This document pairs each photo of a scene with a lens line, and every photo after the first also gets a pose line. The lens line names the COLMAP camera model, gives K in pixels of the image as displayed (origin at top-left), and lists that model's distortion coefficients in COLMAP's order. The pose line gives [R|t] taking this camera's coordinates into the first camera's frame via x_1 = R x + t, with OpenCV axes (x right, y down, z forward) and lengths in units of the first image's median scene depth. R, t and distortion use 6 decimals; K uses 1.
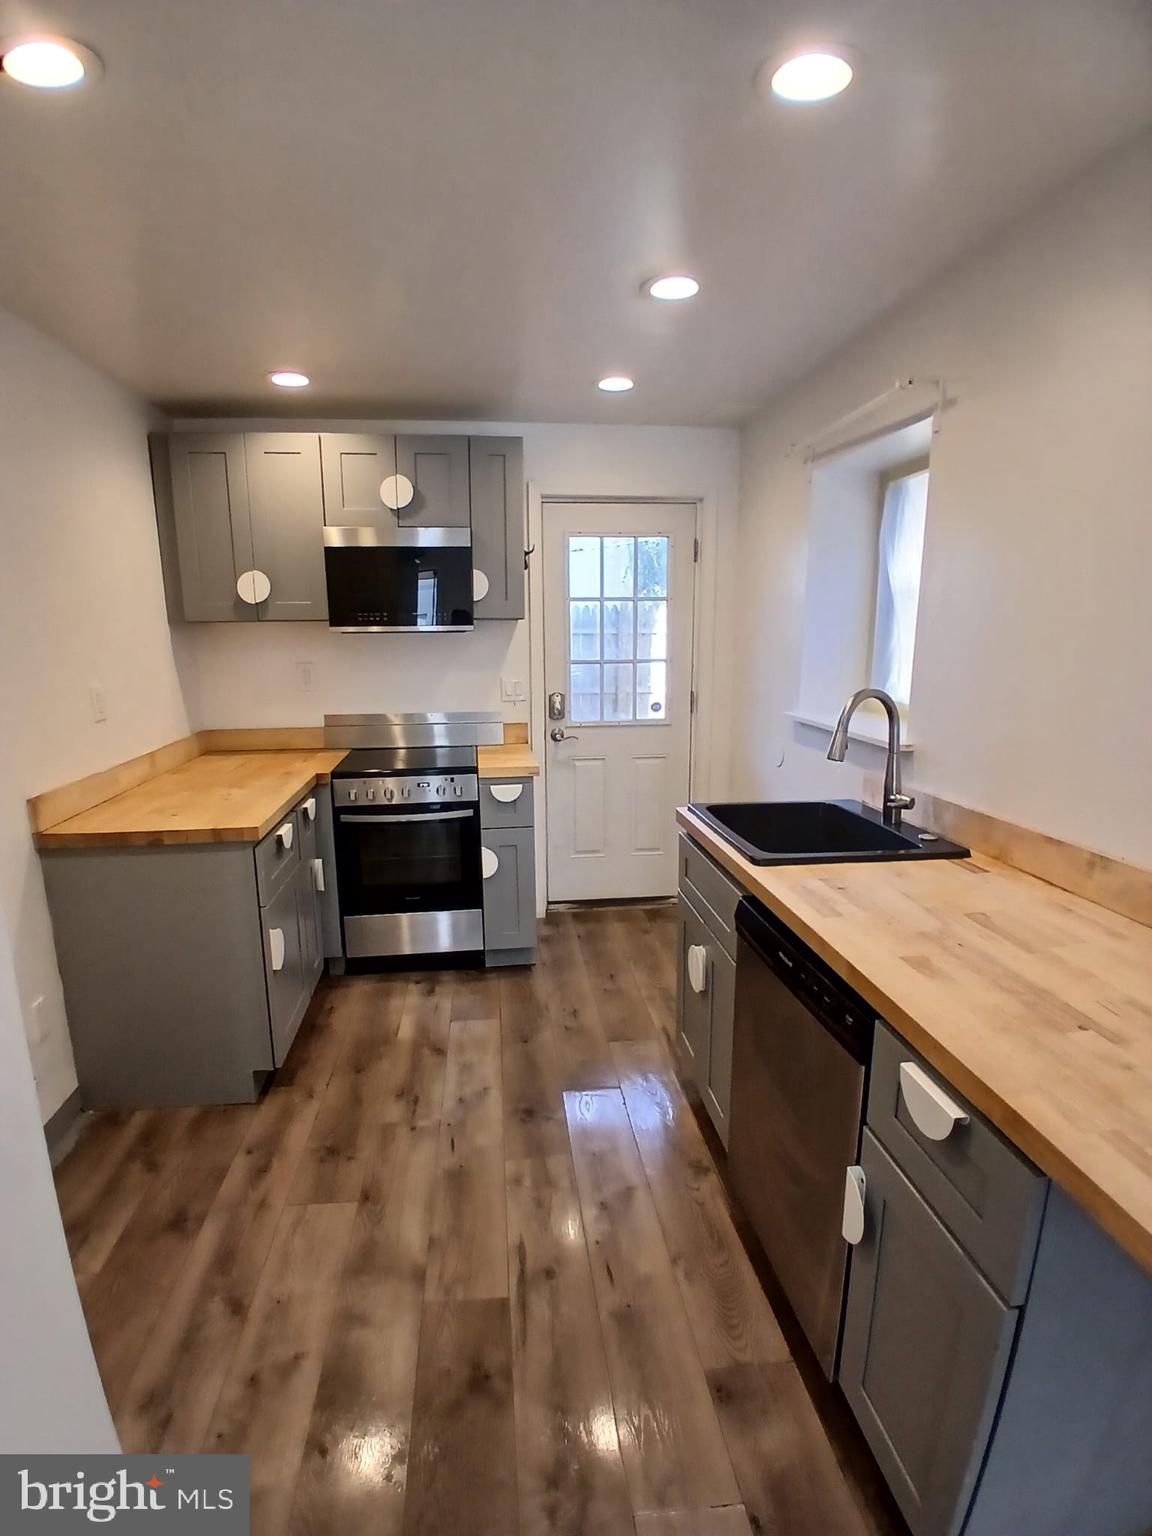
lens RADIAL K [[760.3, 0, 555.0], [0, 760.3, 781.2], [0, 0, 1]] dist [-0.030243, -0.006732]
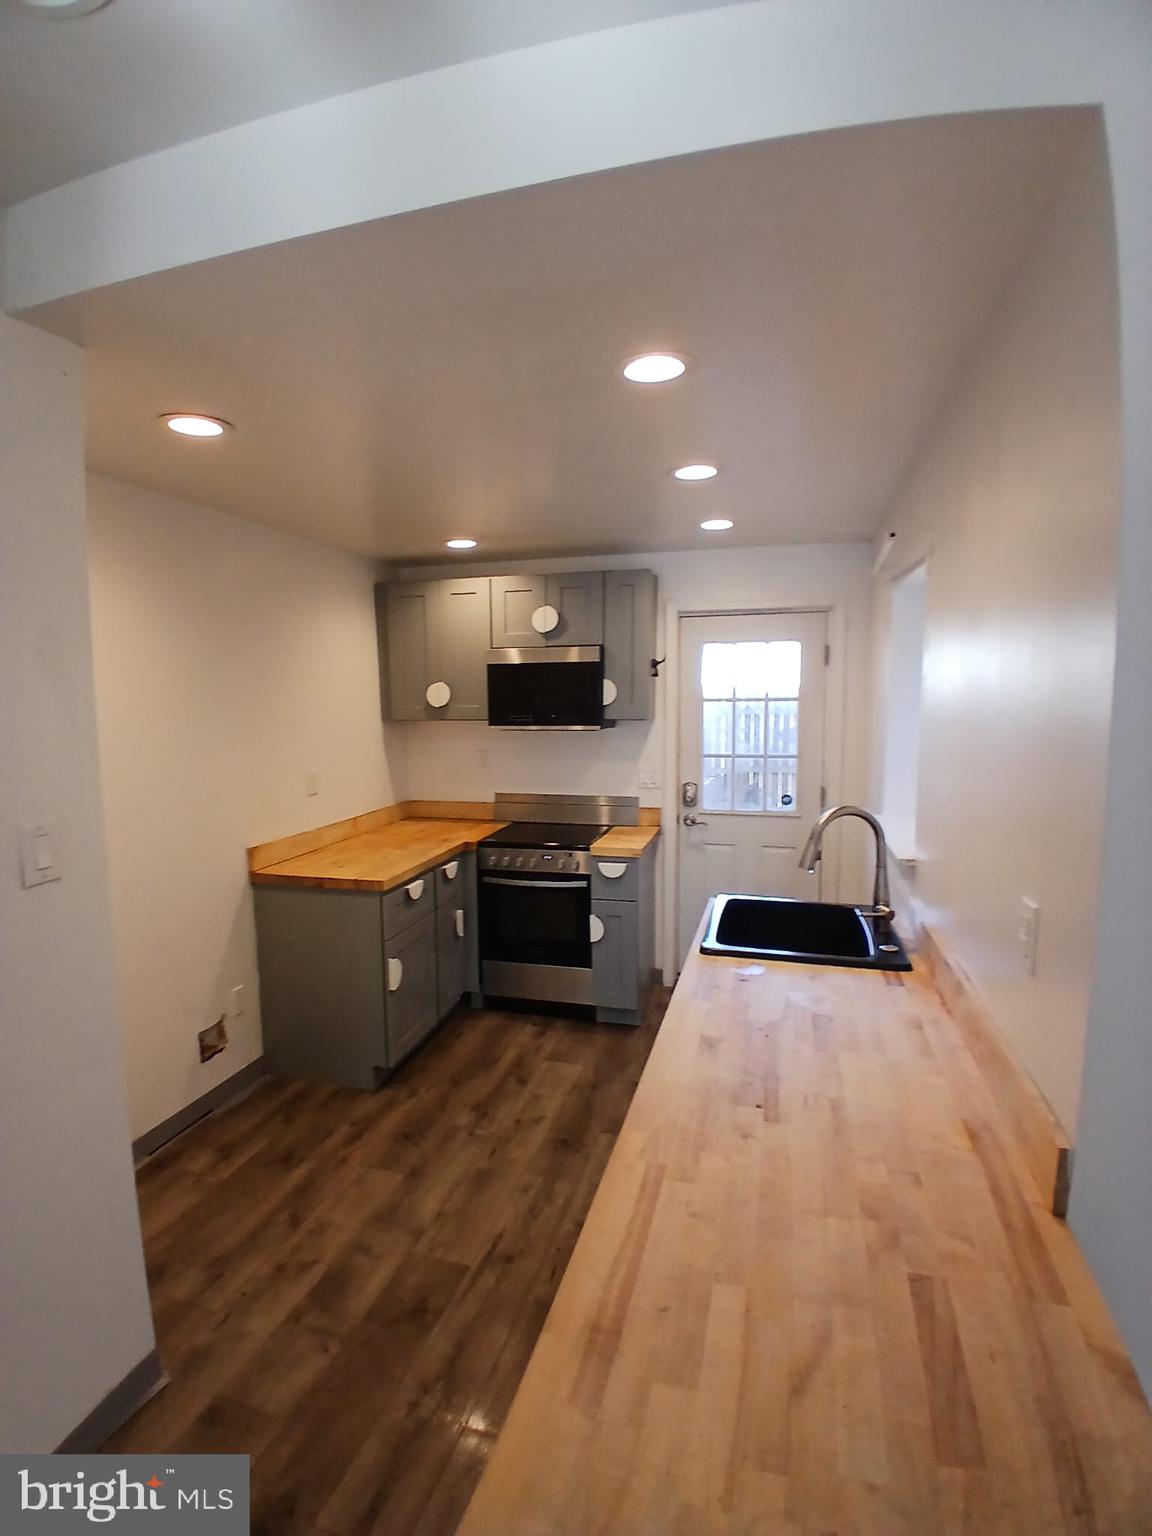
lens RADIAL K [[760.3, 0, 564.2], [0, 760.3, 774.3], [0, 0, 1]] dist [-0.030243, -0.006732]
pose [[0.929497, 0.039958, -0.366660, 0.310130], [-0.073255, 0.994309, -0.077347, -0.037900], [0.361483, 0.098753, 0.927134, -0.129766]]
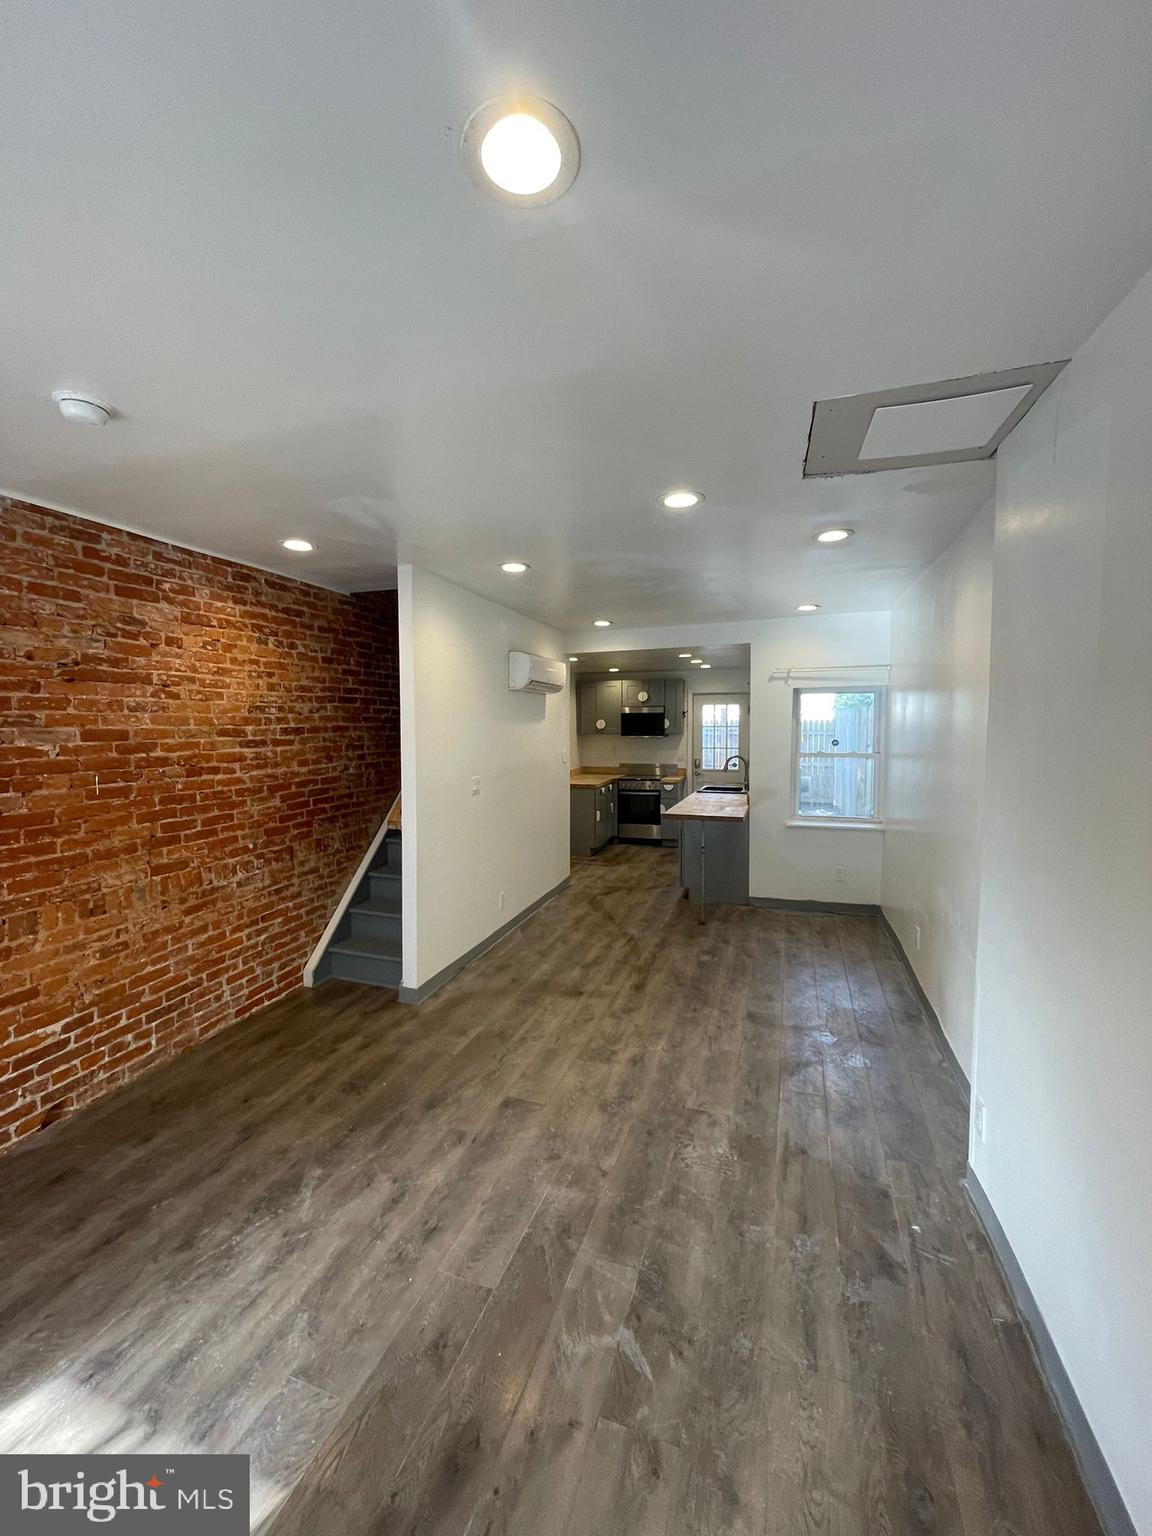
lens RADIAL K [[613.9, 0, 566.2], [0, 613.9, 766.4], [0, 0, 1]] dist [-0.002829, 0.000367]
pose [[0.904316, 0.032620, -0.425616, 0.704447], [-0.085607, 0.990678, -0.105965, 0.260654], [0.418192, 0.132262, 0.898678, -1.673781]]
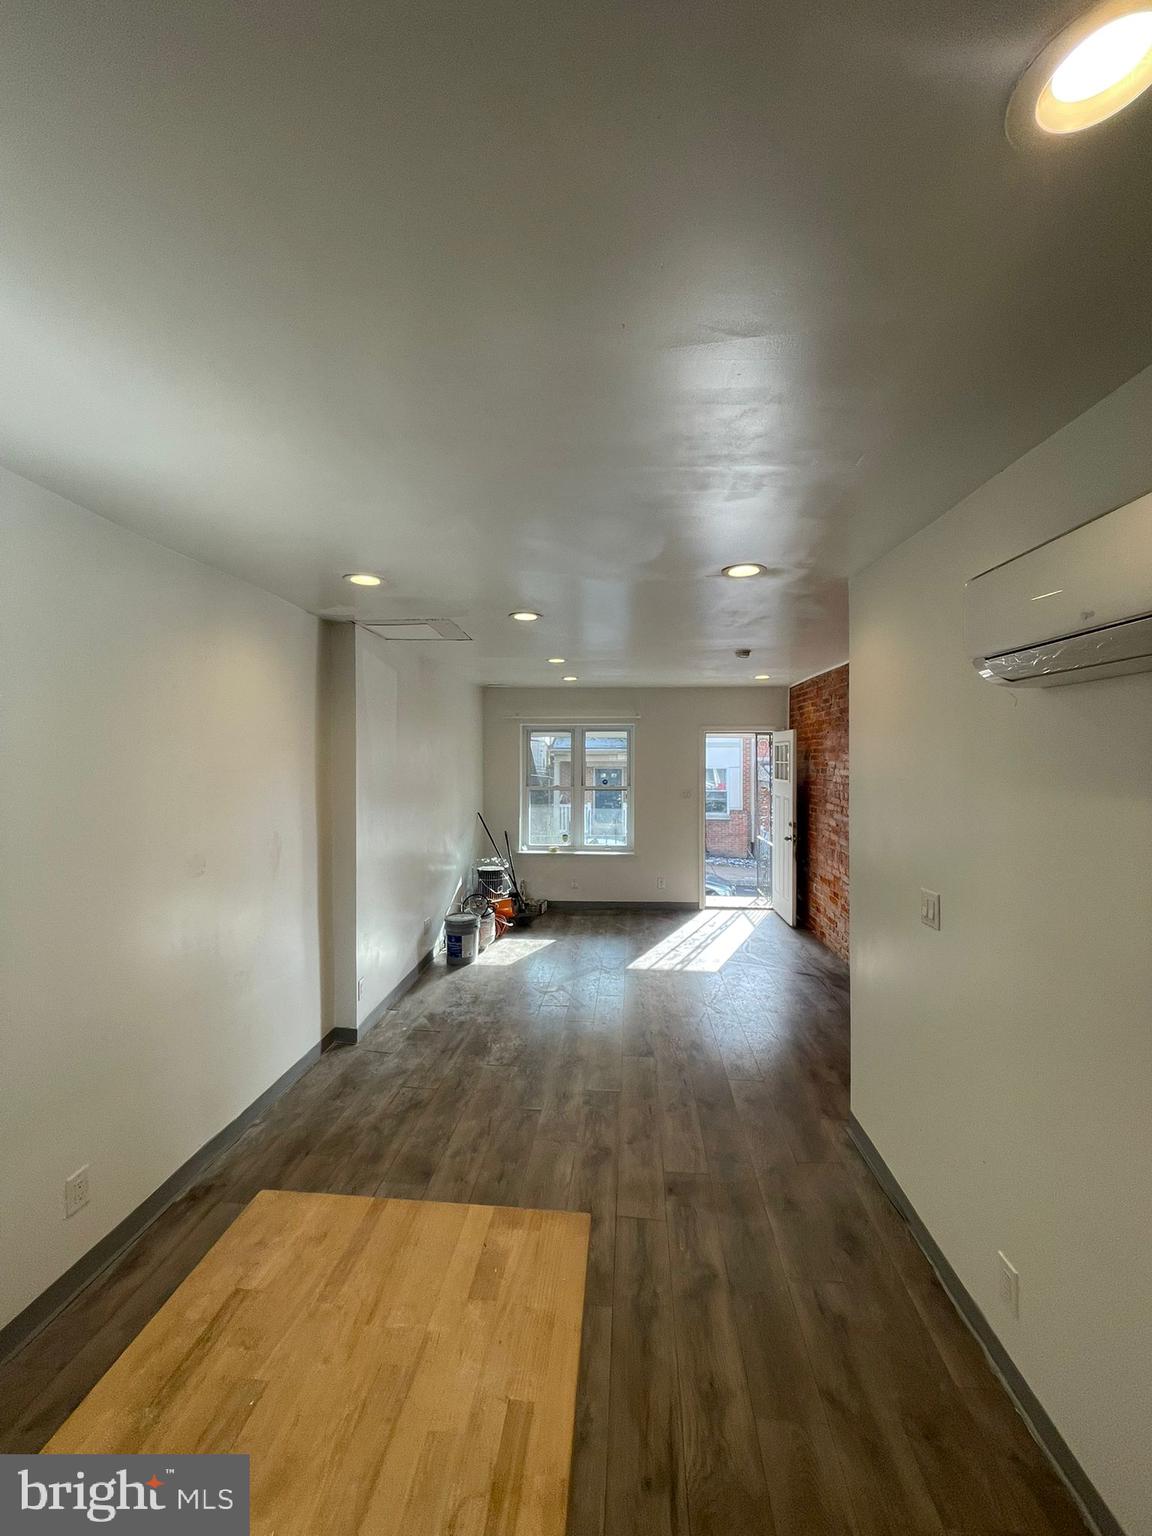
lens RADIAL K [[613.9, 0, 563.6], [0, 613.9, 764.1], [0, 0, 1]] dist [-0.002829, 0.000367]
pose [[-0.979992, 0.003018, 0.199014, 0.156785], [0.044450, 0.977950, 0.204054, -0.170875], [-0.194010, 0.208817, -0.958517, 0.336235]]
